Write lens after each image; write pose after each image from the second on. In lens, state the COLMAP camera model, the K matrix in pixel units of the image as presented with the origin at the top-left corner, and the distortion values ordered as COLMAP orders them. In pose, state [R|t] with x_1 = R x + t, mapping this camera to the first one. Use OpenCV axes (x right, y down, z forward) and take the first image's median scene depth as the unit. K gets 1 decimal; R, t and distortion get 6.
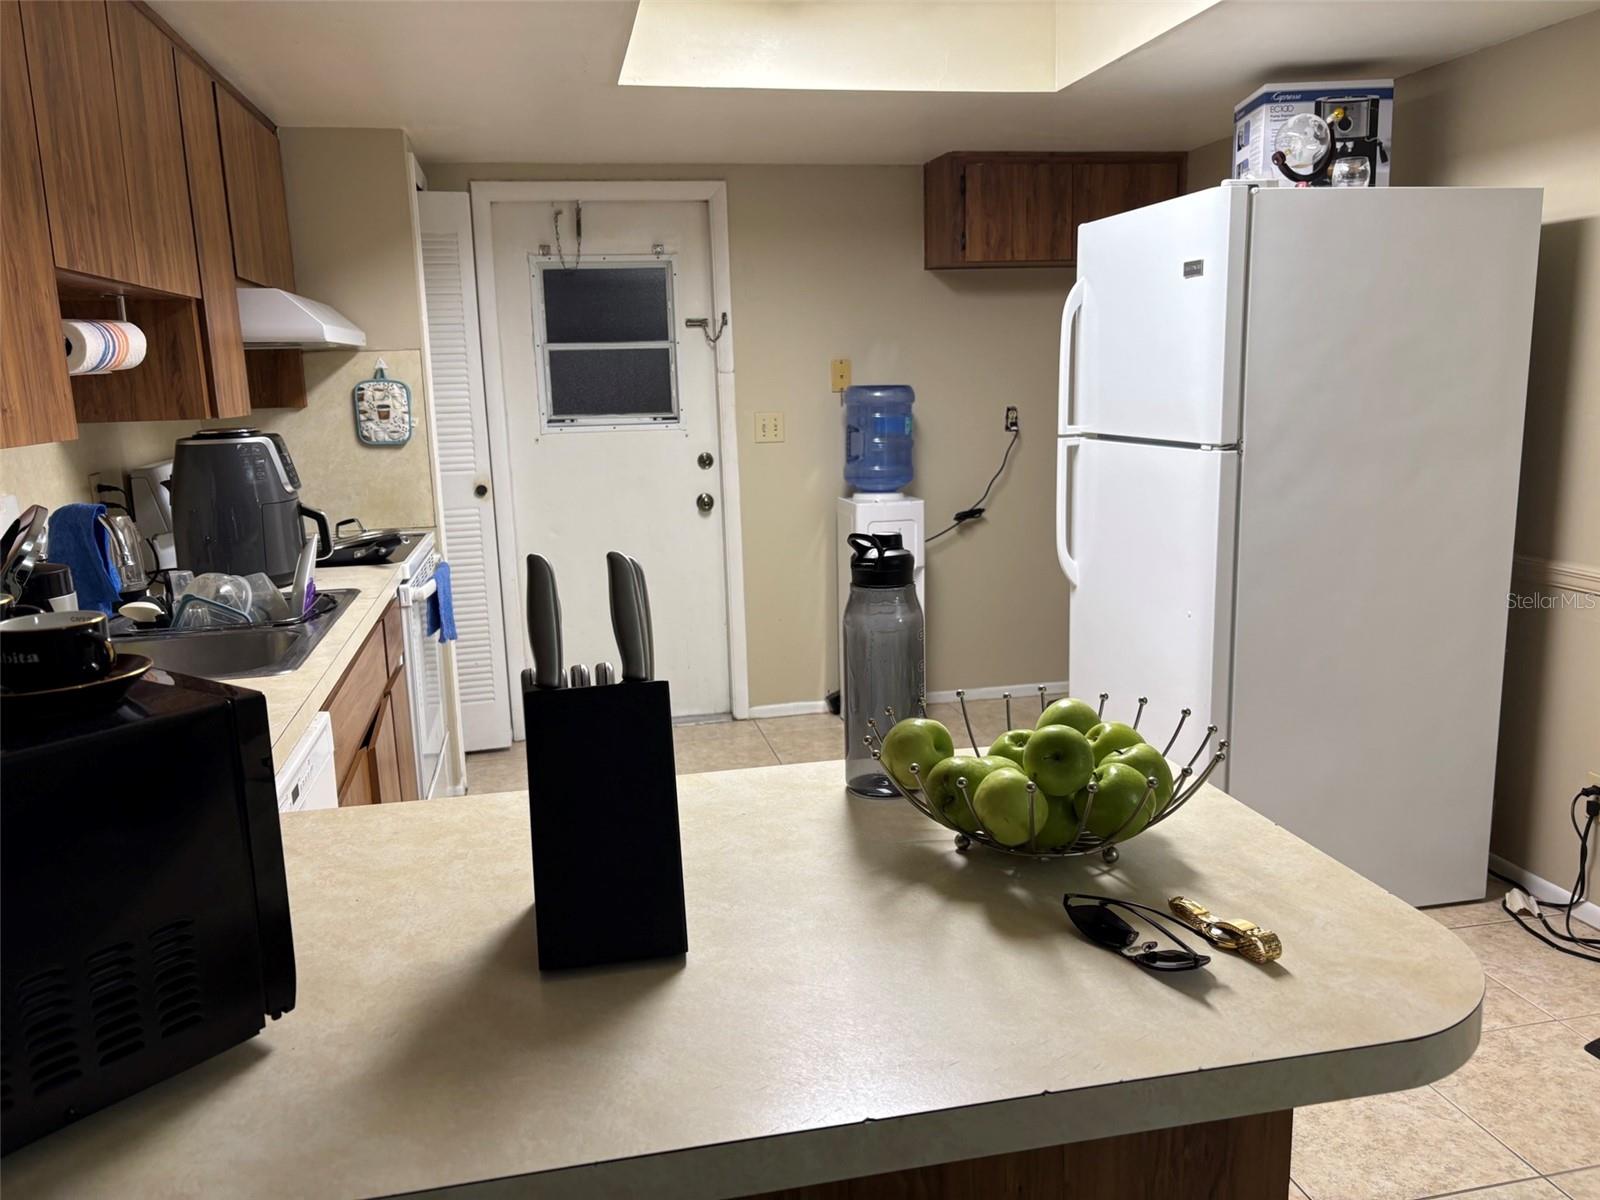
lens RADIAL K [[1224.0, 0, 805.3], [0, 1224.0, 598.9], [0, 0, 1]] dist [0.043261, -0.067200]
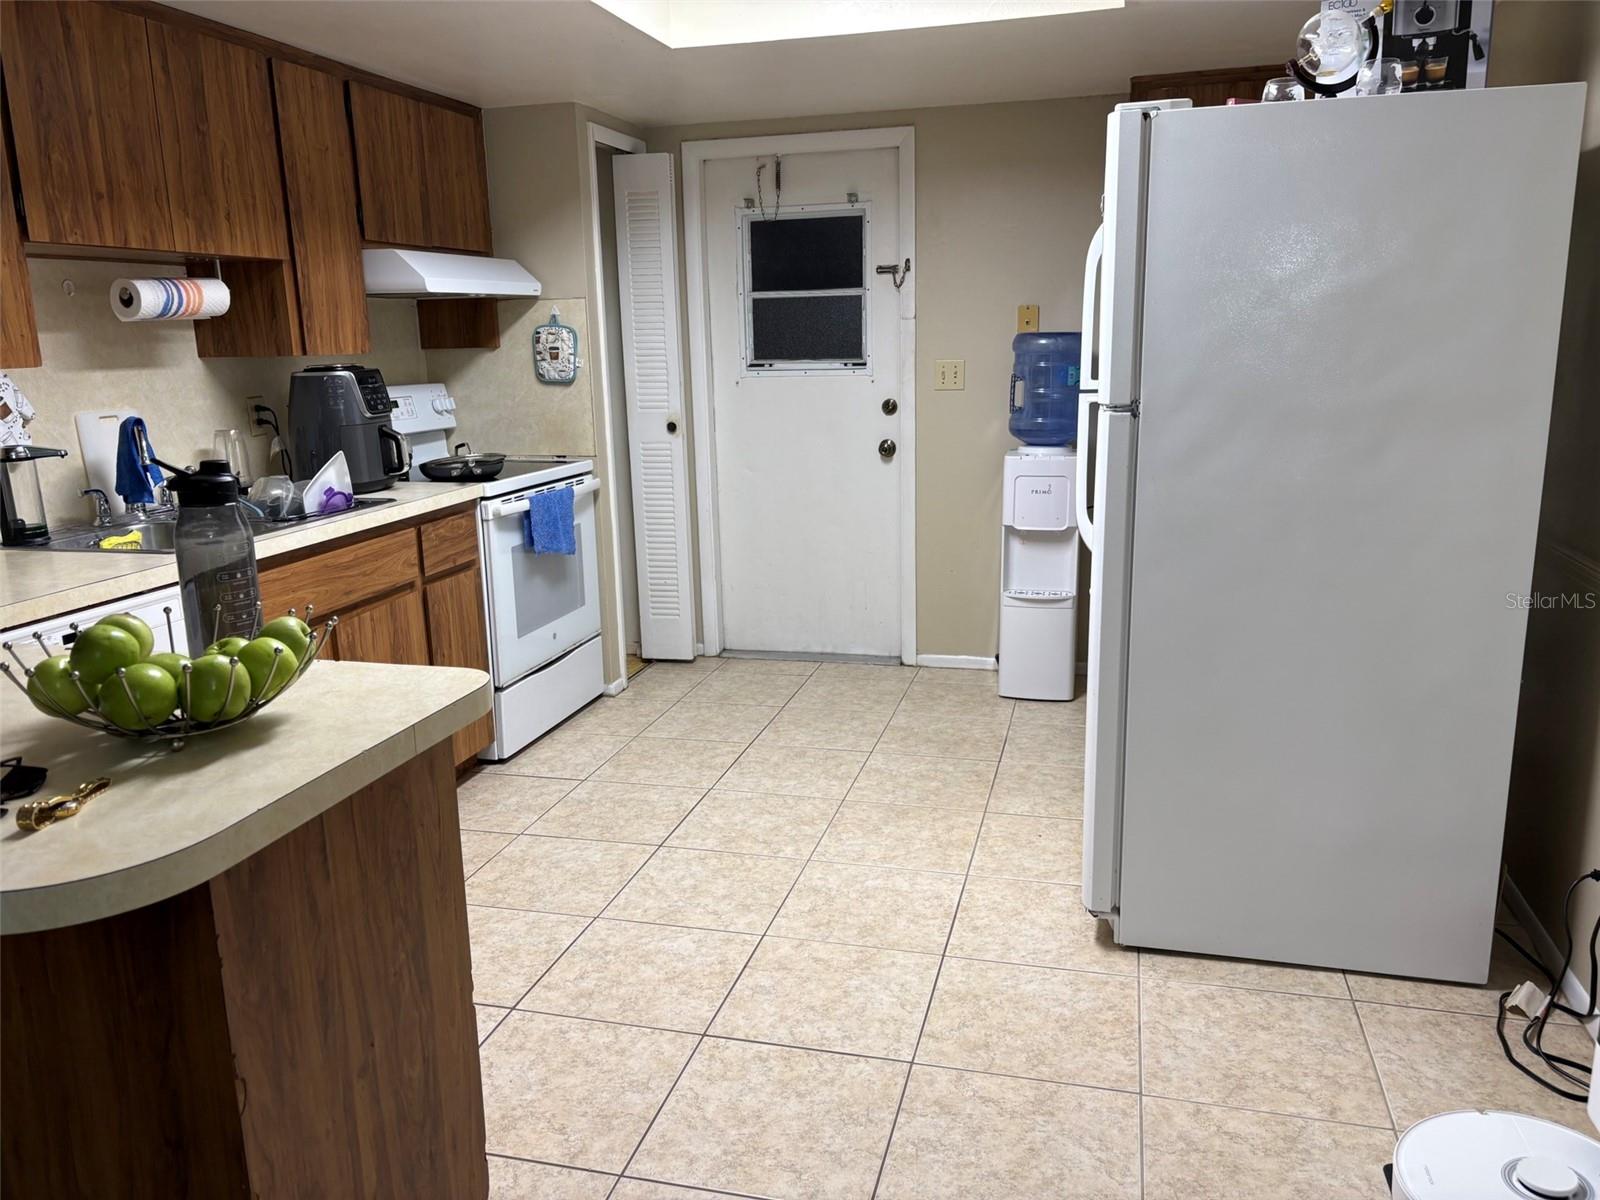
lens RADIAL K [[1224.0, 0, 805.3], [0, 1224.0, 598.9], [0, 0, 1]] dist [0.043261, -0.067200]
pose [[0.890765, 0.105389, -0.442076, 0.349387], [-0.086064, 0.994257, 0.063612, -0.014594], [0.446241, -0.018617, 0.894719, 0.062987]]
